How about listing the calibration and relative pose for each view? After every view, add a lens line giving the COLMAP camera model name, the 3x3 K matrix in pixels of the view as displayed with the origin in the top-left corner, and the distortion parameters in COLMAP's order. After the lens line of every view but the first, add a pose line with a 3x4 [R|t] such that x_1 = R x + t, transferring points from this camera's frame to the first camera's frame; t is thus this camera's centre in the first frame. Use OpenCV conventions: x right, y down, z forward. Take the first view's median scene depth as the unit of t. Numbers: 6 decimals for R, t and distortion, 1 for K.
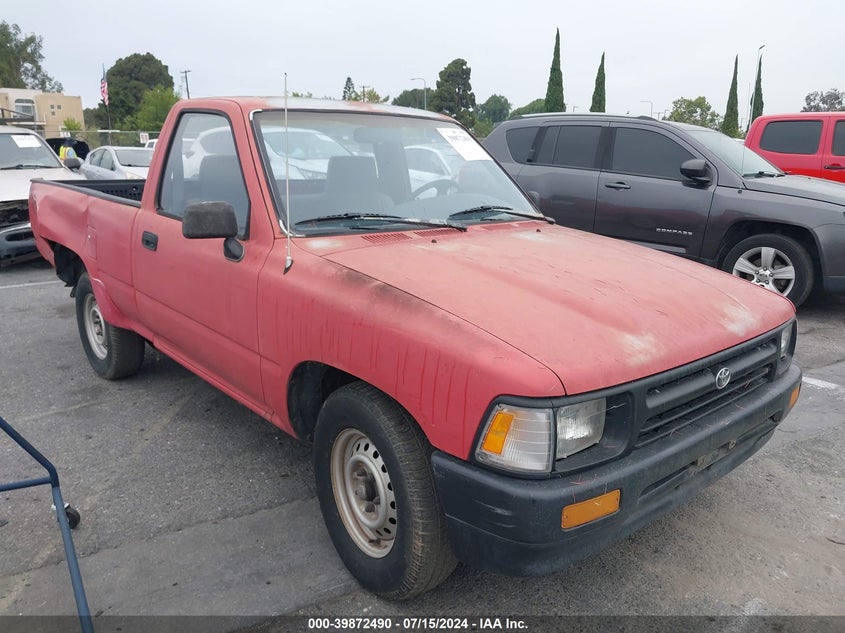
lens RADIAL K [[672.0, 0, 422.5], [0, 672.0, 316.5], [0, 0, 1]] dist [-0.004406, 0.003246]
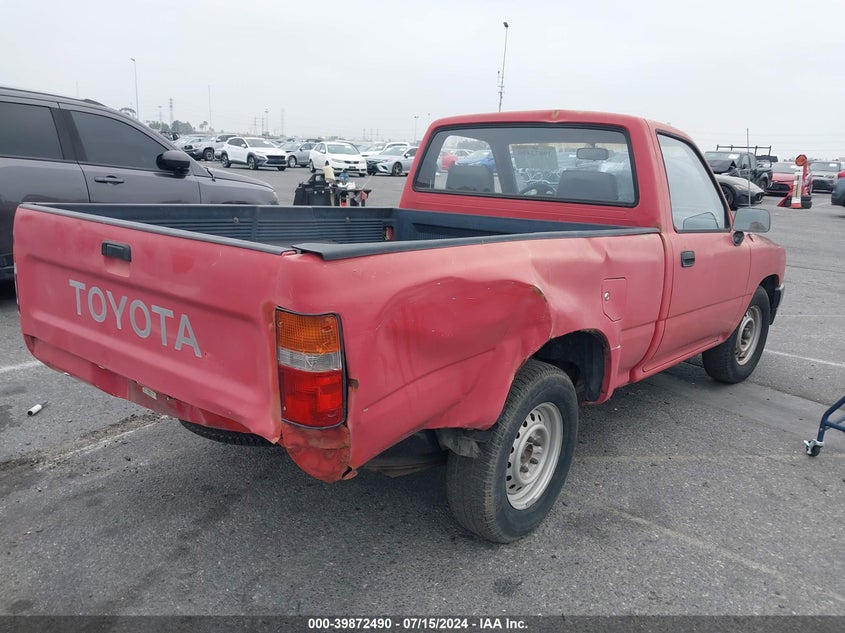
lens RADIAL K [[672.0, 0, 422.5], [0, 672.0, 316.5], [0, 0, 1]] dist [-0.004406, 0.003246]
pose [[-0.124929, -0.244838, 0.961482, -1.109505], [0.195661, 0.943964, 0.265800, -0.307199], [-0.972682, 0.221330, -0.070023, 1.204096]]
